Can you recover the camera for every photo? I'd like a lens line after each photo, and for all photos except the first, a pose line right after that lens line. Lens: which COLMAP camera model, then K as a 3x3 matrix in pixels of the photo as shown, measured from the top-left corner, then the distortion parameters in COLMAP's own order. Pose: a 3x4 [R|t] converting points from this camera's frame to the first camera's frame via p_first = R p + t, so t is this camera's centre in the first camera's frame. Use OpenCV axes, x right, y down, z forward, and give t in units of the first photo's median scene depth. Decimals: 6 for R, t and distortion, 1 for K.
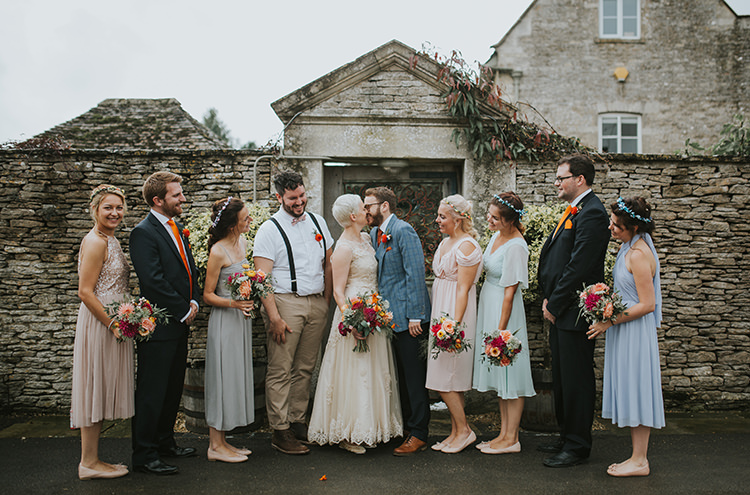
lens RADIAL K [[755.5, 0, 395.6], [0, 755.5, 247.5], [0, 0, 1]] dist [-0.008090, -0.023117]
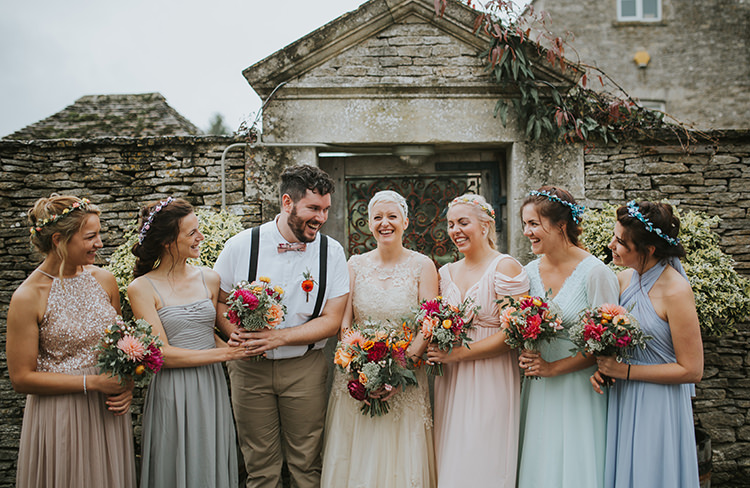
lens RADIAL K [[739.1, 0, 383.9], [0, 739.1, 245.8], [0, 0, 1]] dist [-0.013171, -0.002833]
pose [[0.999588, -0.020070, -0.020518, -0.018854], [0.020077, 0.999798, 0.000150, -0.020618], [0.020511, -0.000562, 0.999789, 0.288530]]
